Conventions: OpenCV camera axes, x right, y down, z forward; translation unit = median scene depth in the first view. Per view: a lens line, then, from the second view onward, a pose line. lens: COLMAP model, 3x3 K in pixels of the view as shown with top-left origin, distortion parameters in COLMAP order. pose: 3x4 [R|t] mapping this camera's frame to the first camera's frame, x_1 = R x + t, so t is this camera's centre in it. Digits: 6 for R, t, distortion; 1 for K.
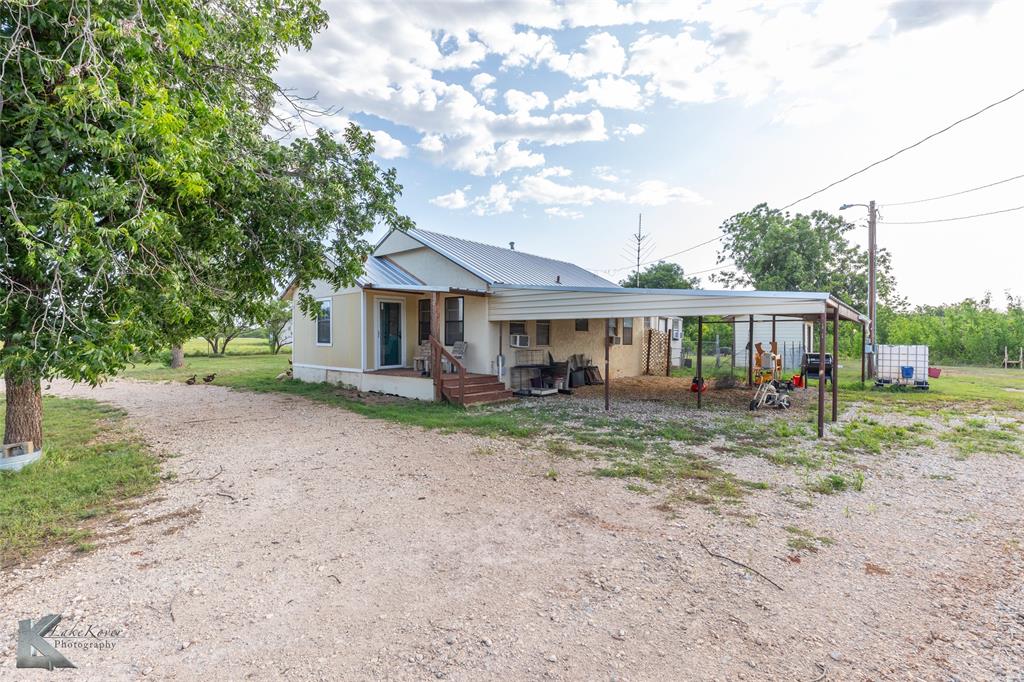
lens RADIAL K [[467.0, 0, 515.0], [0, 467.0, 339.4], [0, 0, 1]] dist [0.000342, 0.000481]
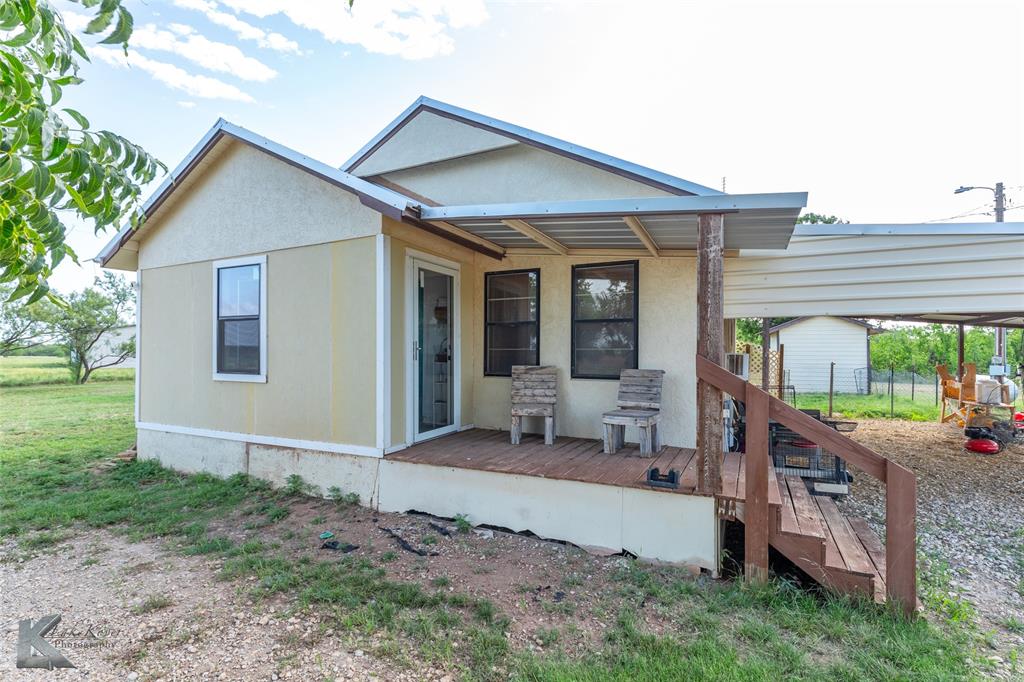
lens RADIAL K [[467.0, 0, 510.1], [0, 467.0, 346.6], [0, 0, 1]] dist [0.000342, 0.000481]
pose [[0.963399, 0.003381, 0.268049, -0.299975], [0.002484, 0.999765, -0.021539, -0.006084], [-0.268058, 0.021416, 0.963165, 0.572149]]
